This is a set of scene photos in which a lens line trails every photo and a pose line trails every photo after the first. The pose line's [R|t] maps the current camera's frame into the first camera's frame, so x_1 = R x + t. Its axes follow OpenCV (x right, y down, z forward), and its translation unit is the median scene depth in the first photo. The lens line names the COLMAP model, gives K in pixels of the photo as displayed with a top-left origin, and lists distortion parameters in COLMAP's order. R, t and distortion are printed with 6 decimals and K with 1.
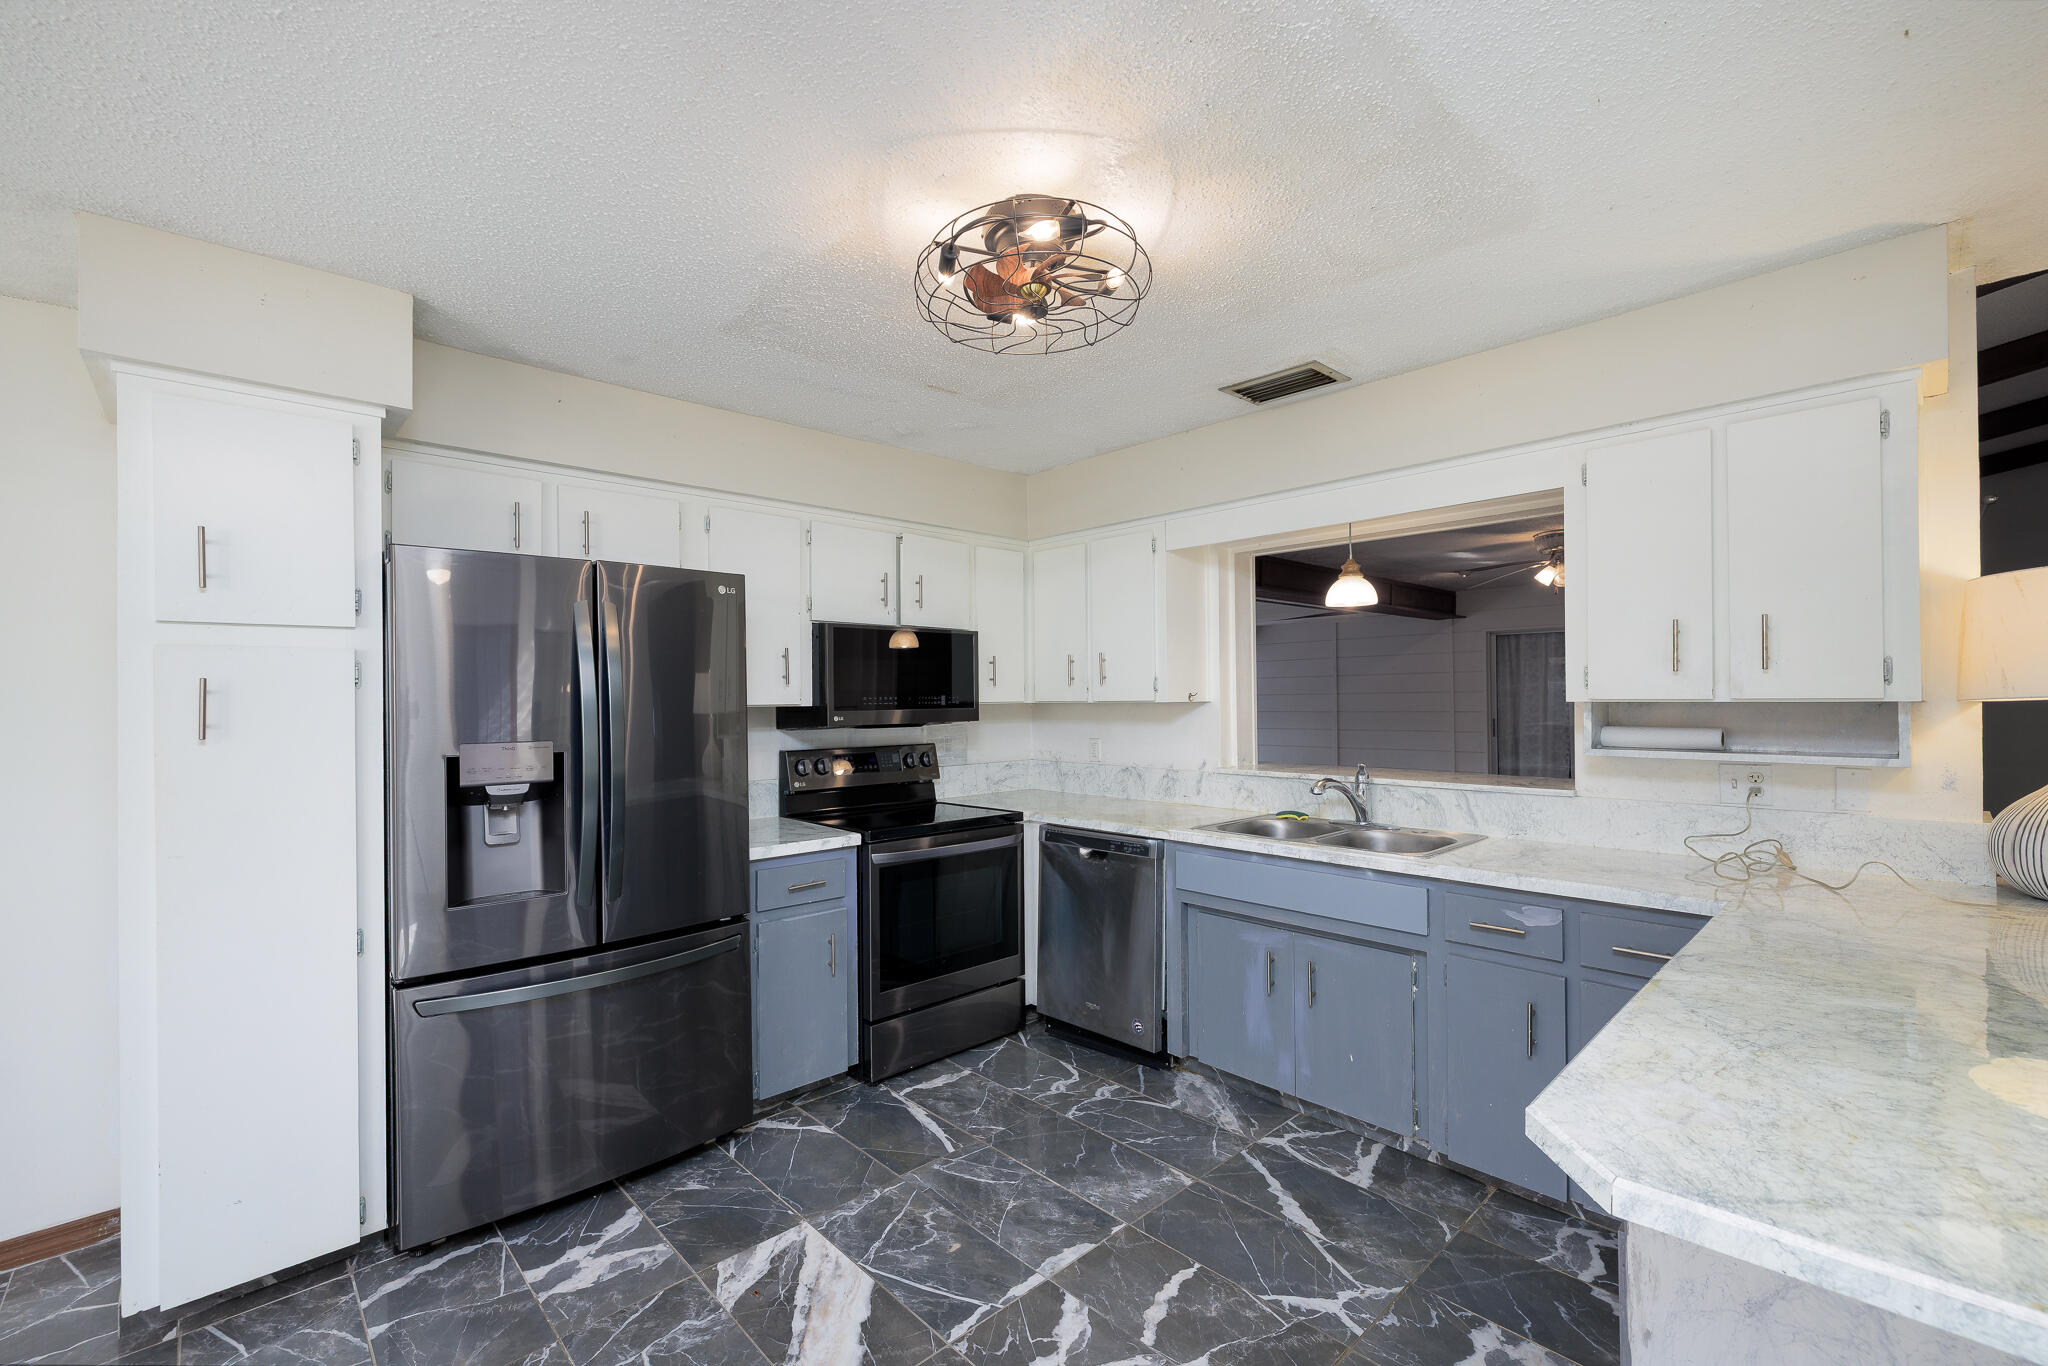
lens RADIAL K [[866.4, 0, 1027.6], [0, 866.4, 685.8], [0, 0, 1]] dist [-0.004300, -0.000757]
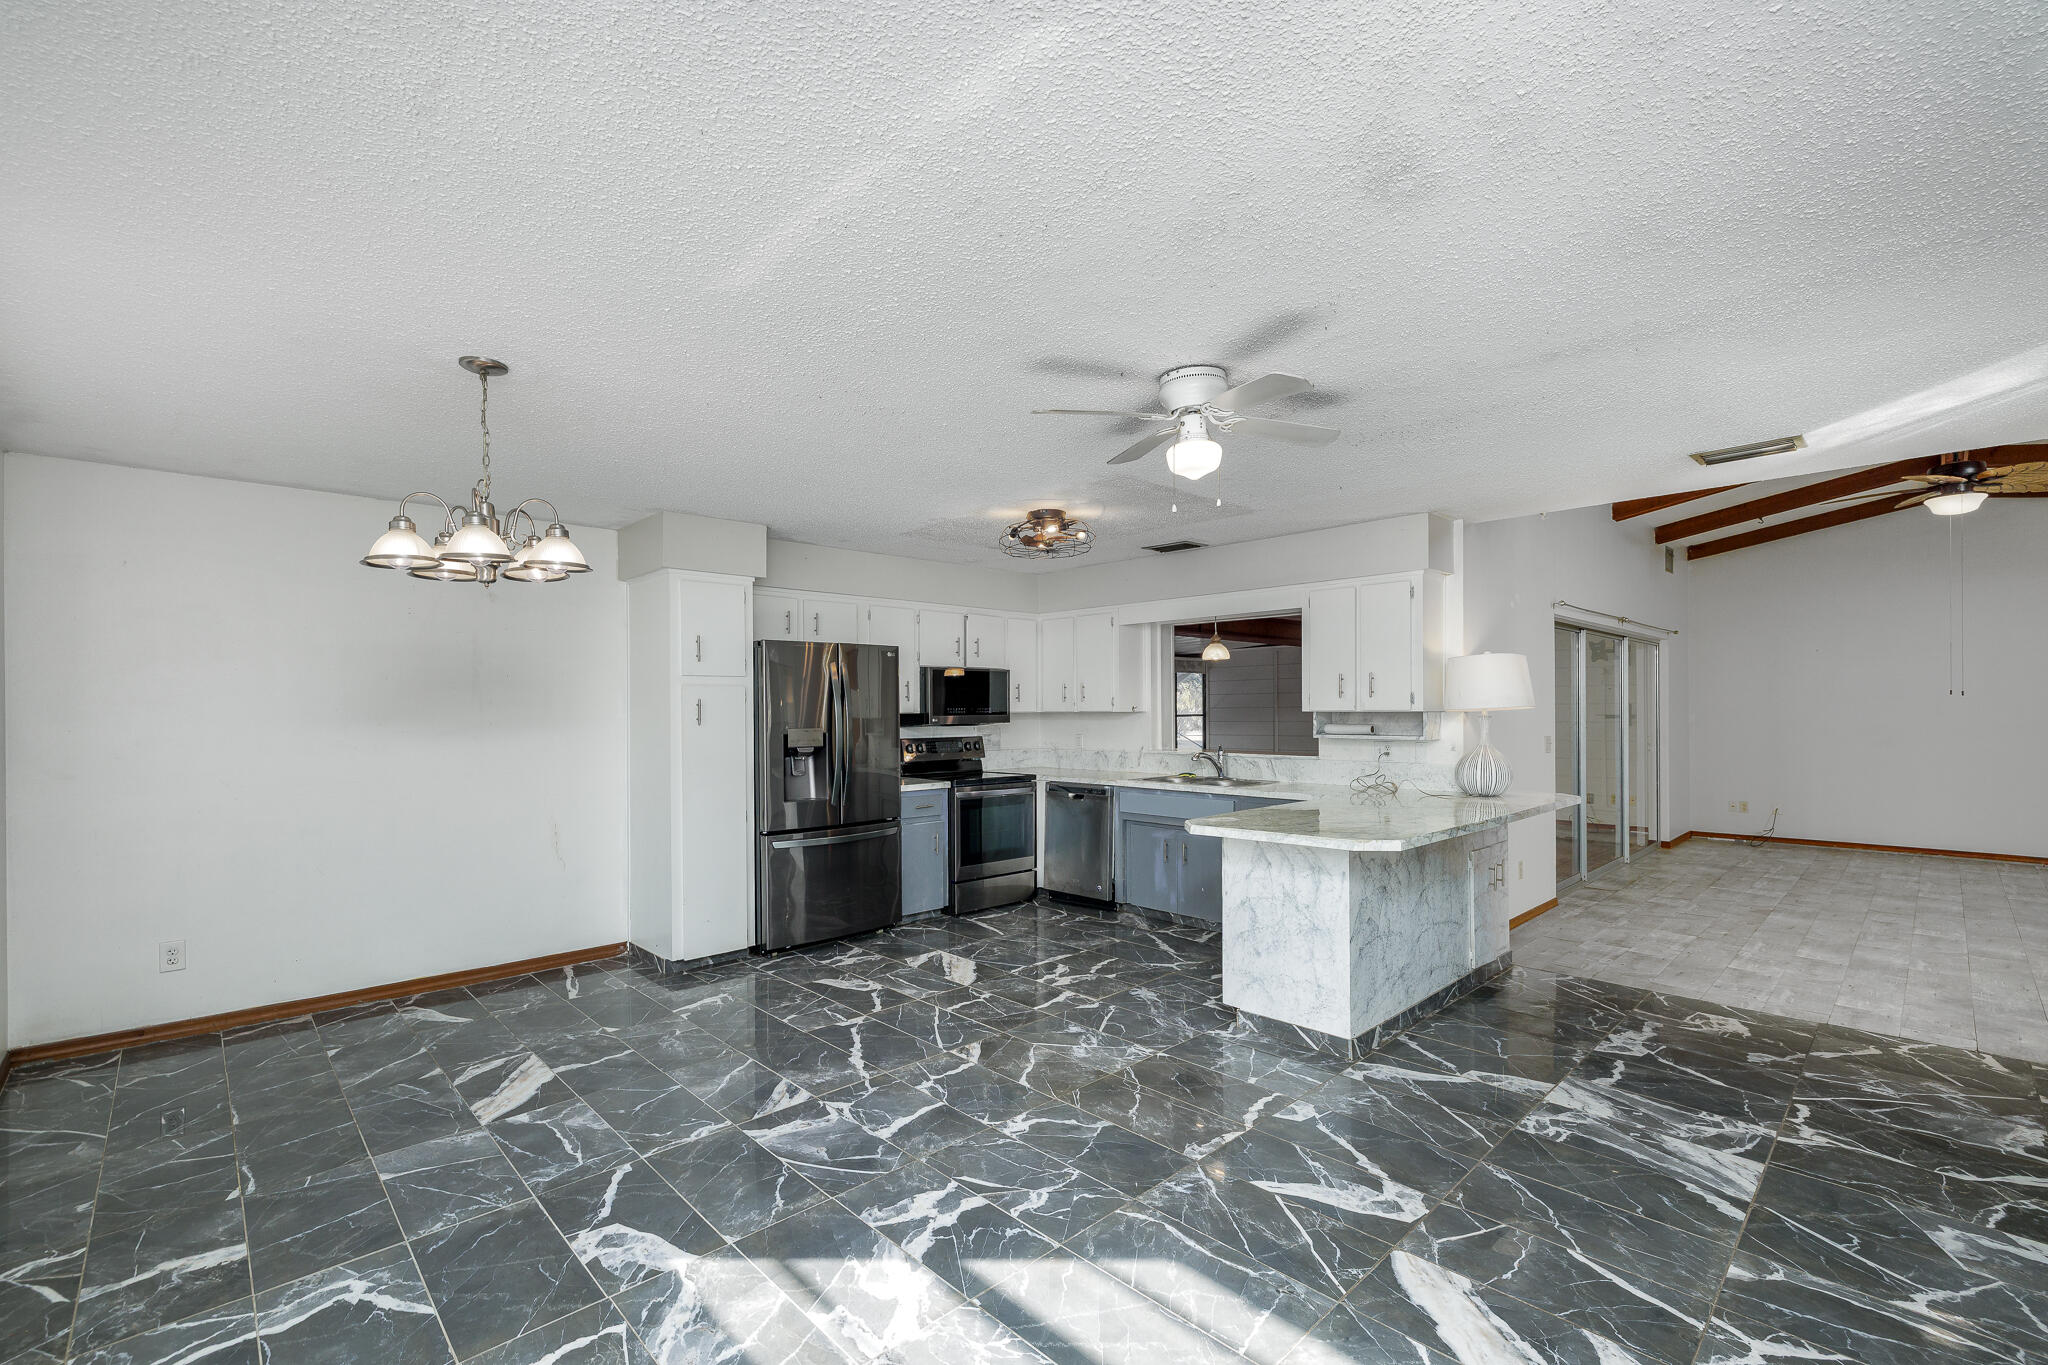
lens RADIAL K [[866.4, 0, 1017.2], [0, 866.4, 699.2], [0, 0, 1]] dist [-0.004300, -0.000757]
pose [[0.999938, 0.003950, -0.010395, -0.030489], [-0.003933, 0.999991, 0.001646, -0.009885], [0.010401, -0.001605, 0.999945, -0.863419]]
